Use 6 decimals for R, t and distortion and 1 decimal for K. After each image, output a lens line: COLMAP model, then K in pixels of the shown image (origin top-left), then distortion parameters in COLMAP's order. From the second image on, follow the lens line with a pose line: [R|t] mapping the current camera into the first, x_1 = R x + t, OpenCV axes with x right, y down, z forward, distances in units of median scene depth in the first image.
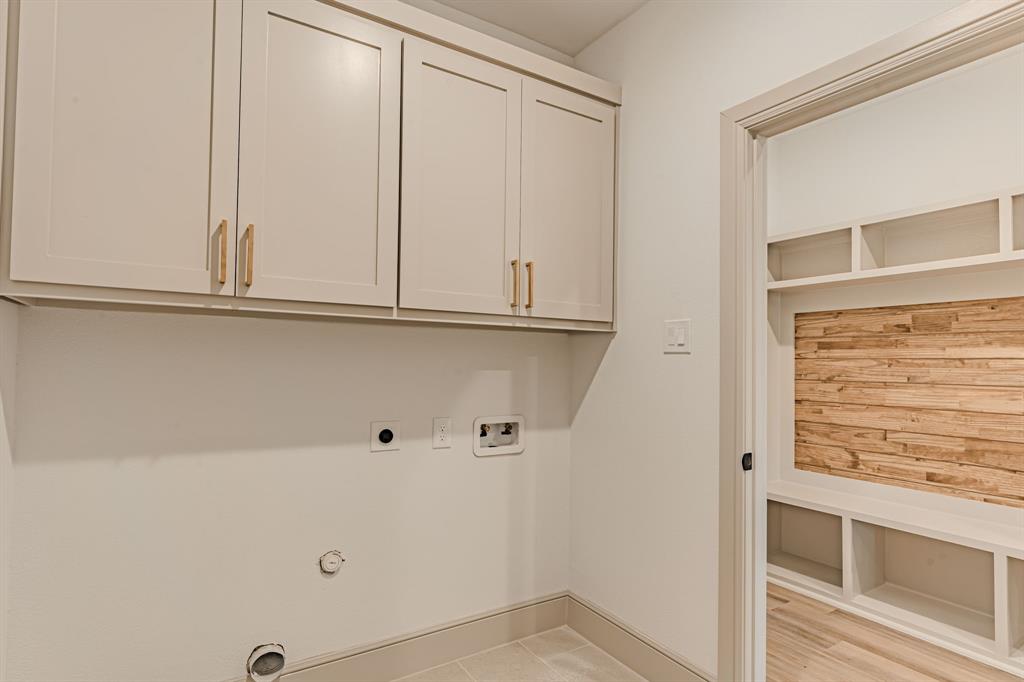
lens RADIAL K [[537.5, 0, 506.9], [0, 537.5, 343.4], [0, 0, 1]] dist [-0.007525, 0.001591]
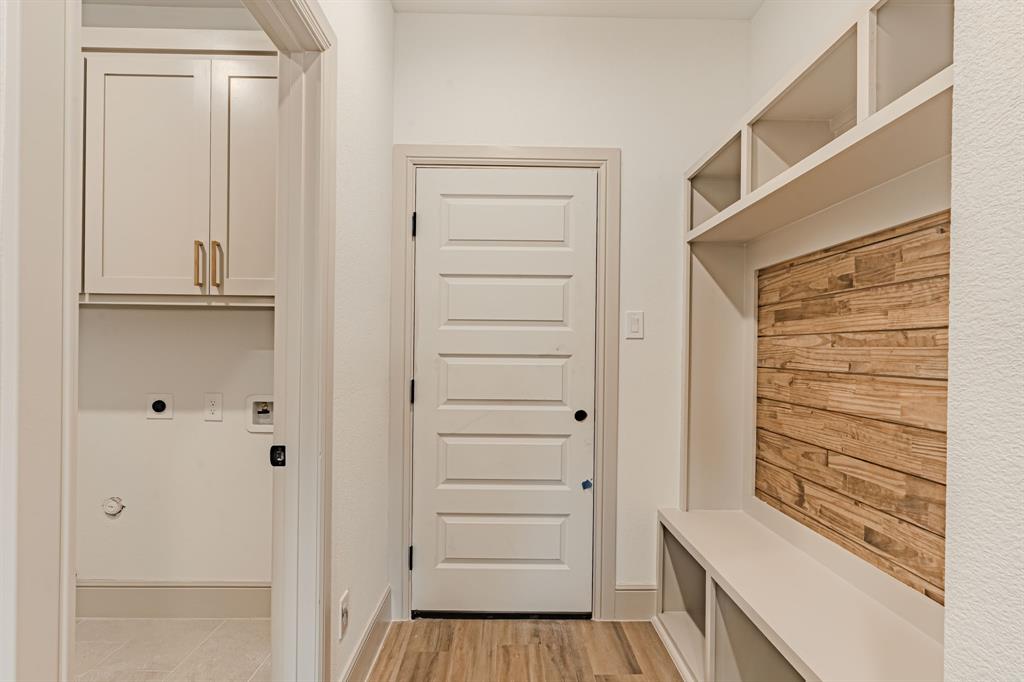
lens RADIAL K [[537.5, 0, 509.6], [0, 537.5, 346.0], [0, 0, 1]] dist [-0.007525, 0.001591]
pose [[0.855238, -0.006227, -0.518198, 0.741487], [0.017992, 0.999682, 0.017680, 0.026847], [0.517923, -0.024444, 0.855078, 0.301574]]
